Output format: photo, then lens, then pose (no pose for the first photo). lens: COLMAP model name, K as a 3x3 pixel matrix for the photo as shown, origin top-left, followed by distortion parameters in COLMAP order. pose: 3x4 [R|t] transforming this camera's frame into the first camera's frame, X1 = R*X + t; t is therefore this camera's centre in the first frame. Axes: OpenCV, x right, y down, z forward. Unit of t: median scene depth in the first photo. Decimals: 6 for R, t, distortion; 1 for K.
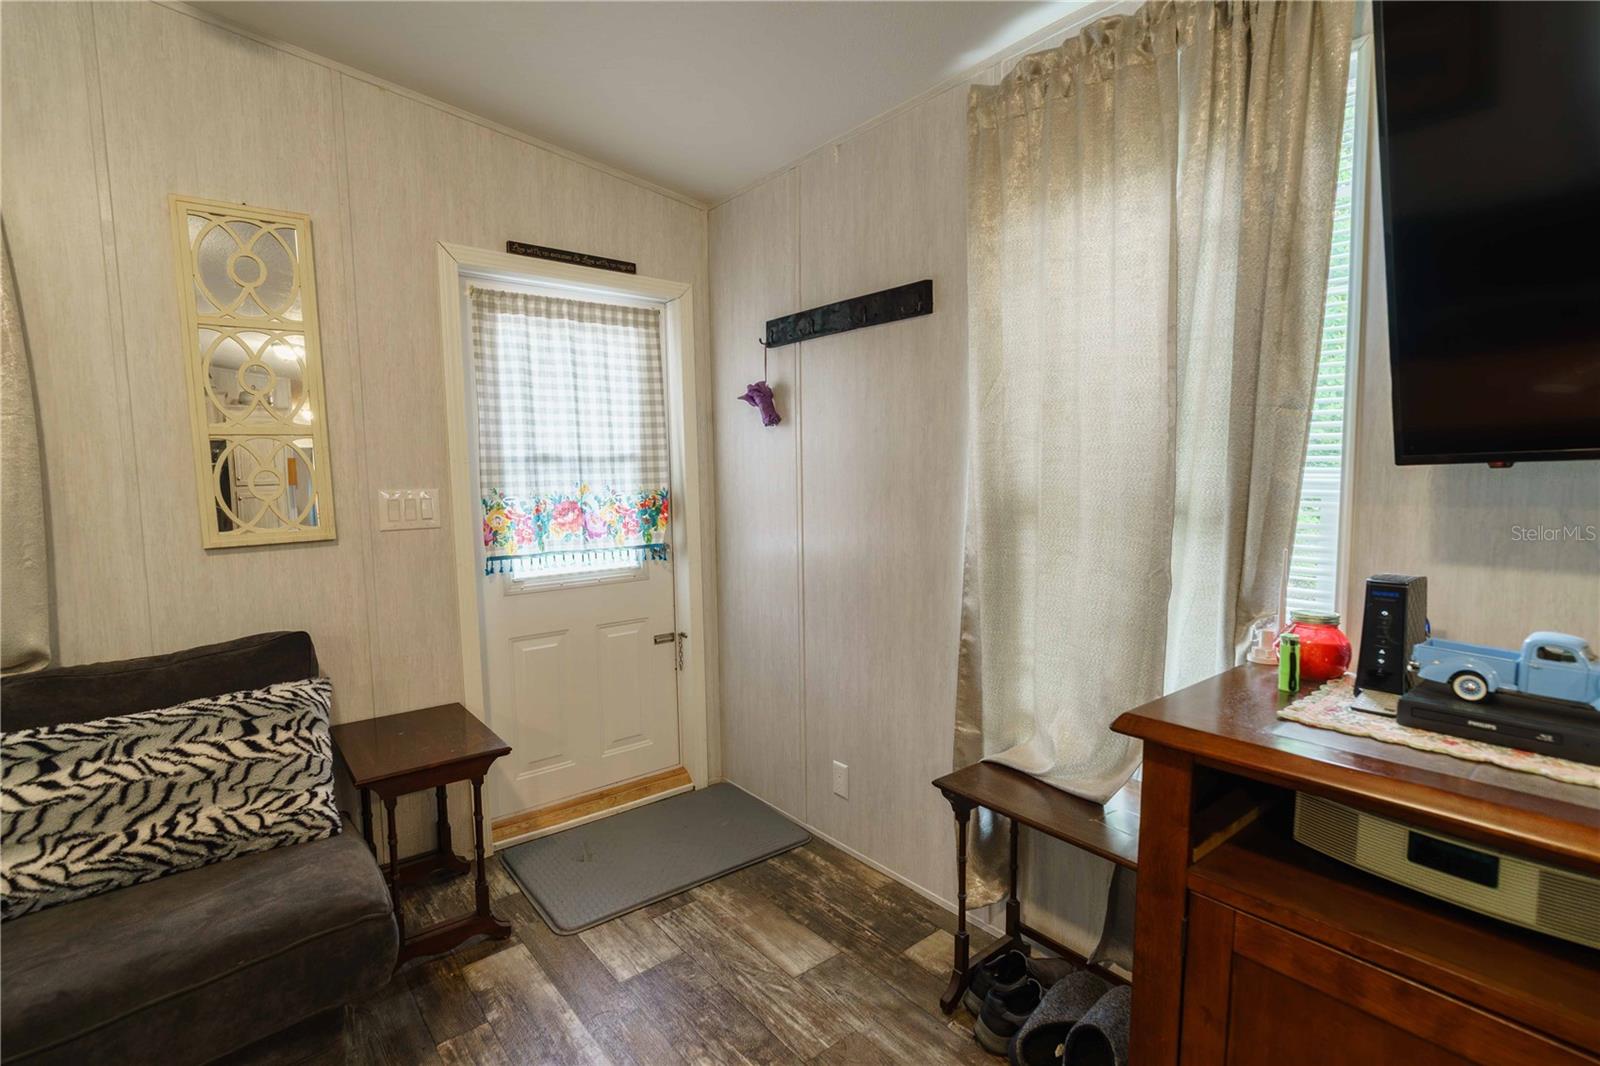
lens RADIAL K [[748.0, 0, 815.1], [0, 748.0, 530.8], [0, 0, 1]] dist [-0.018806, 0.009681]
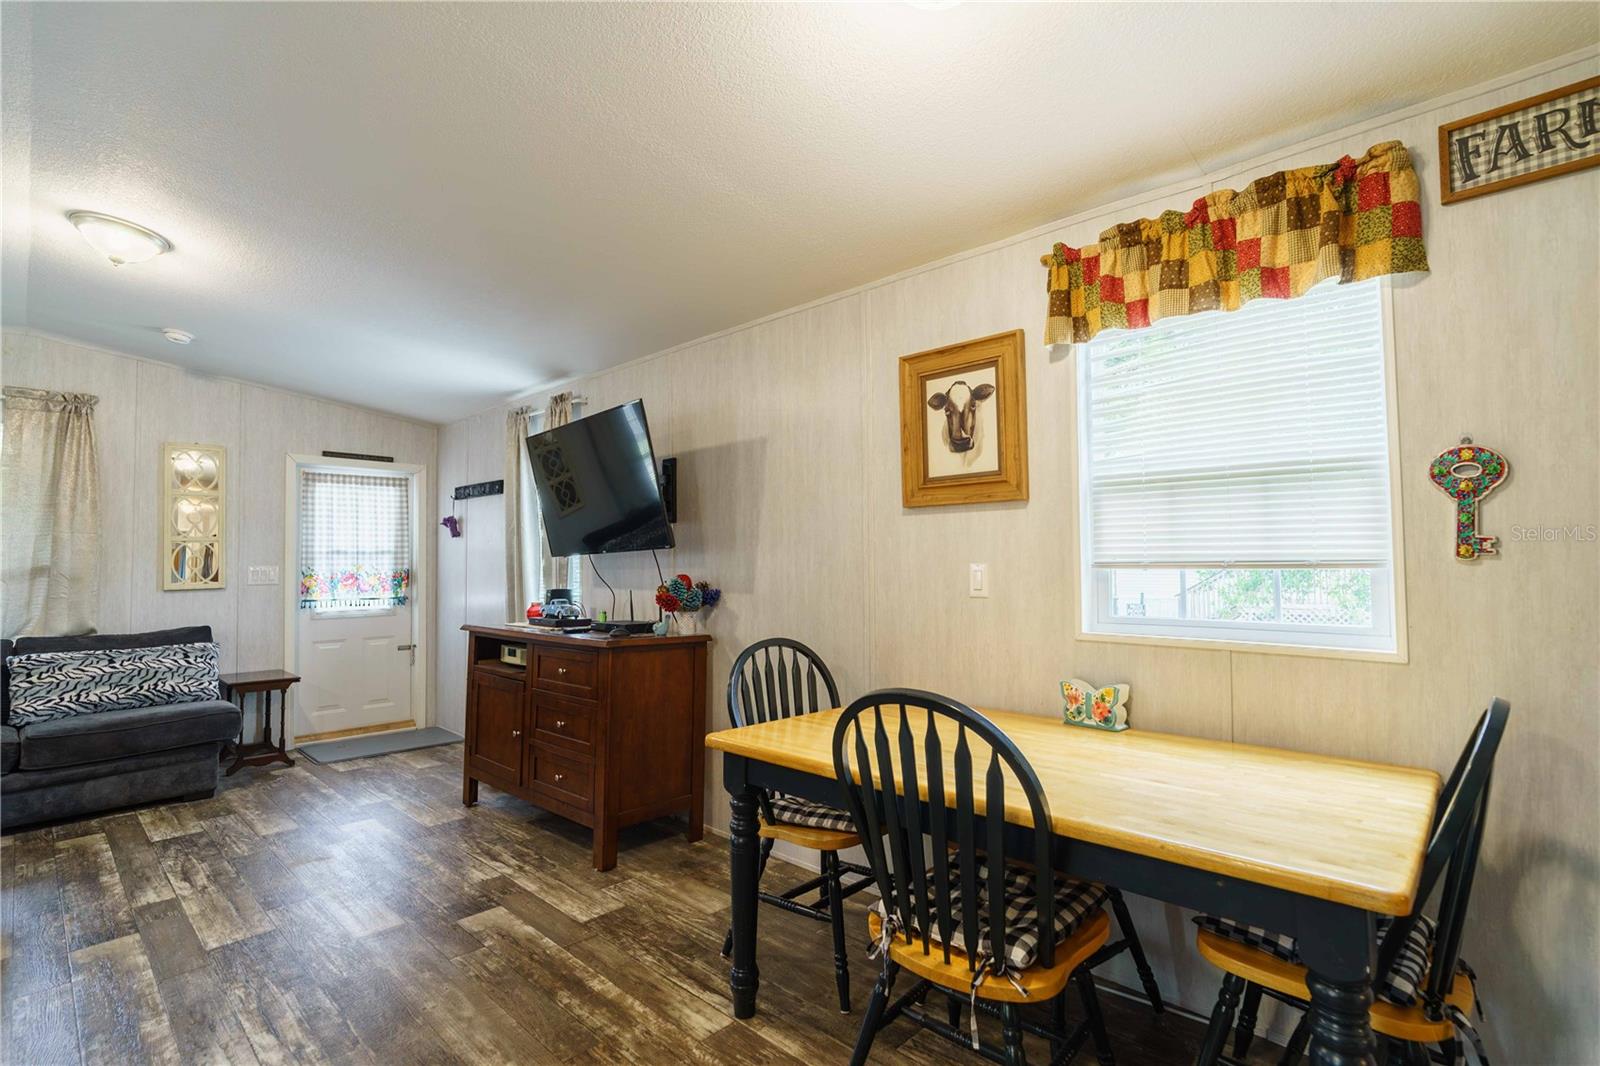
lens RADIAL K [[748.0, 0, 811.6], [0, 748.0, 531.1], [0, 0, 1]] dist [-0.018806, 0.009681]
pose [[0.992571, 0.010749, 0.121190, 0.670458], [0.004239, 0.992430, -0.122739, 0.099597], [-0.121592, 0.122341, 0.985012, -1.153793]]
